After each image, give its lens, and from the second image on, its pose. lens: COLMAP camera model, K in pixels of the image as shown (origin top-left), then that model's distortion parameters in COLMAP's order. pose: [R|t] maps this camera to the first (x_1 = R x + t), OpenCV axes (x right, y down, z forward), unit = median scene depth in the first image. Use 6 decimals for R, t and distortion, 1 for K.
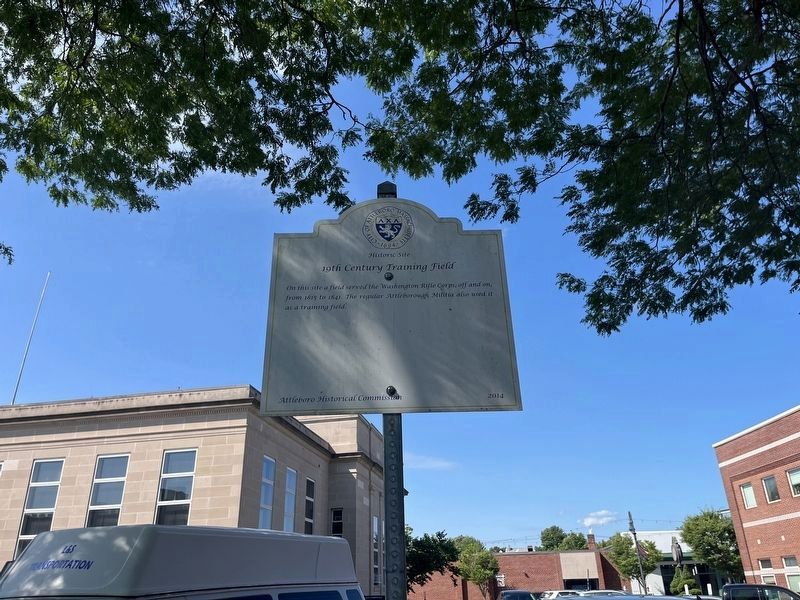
lens RADIAL K [[606.1, 0, 403.6], [0, 606.1, 303.3], [0, 0, 1]] dist [0.028730, -0.011359]
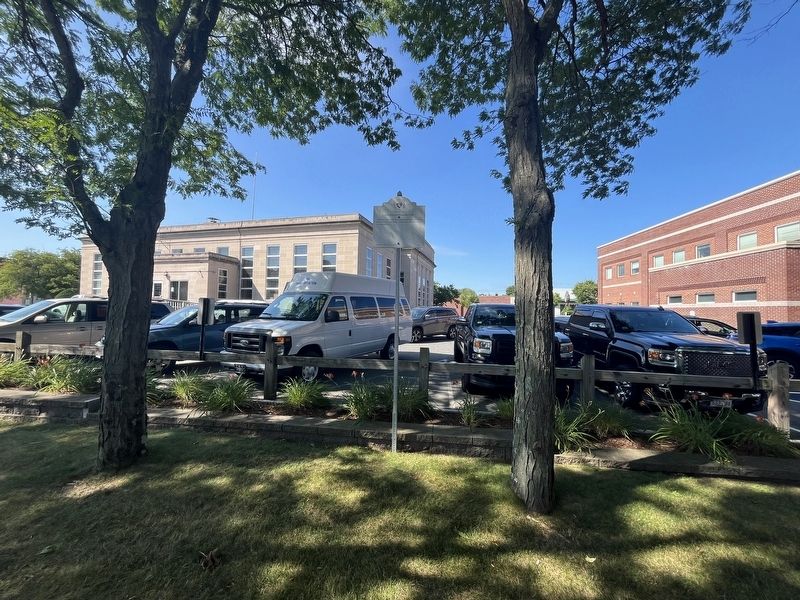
lens RADIAL K [[324.4, 0, 398.8], [0, 324.4, 300.7], [0, 0, 1]] dist [-0.002736, -0.000076]
pose [[0.991850, 0.049118, -0.117566, 0.027412], [0.001881, 0.916963, 0.398969, -0.035996], [0.127400, -0.395938, 0.909397, -0.112837]]
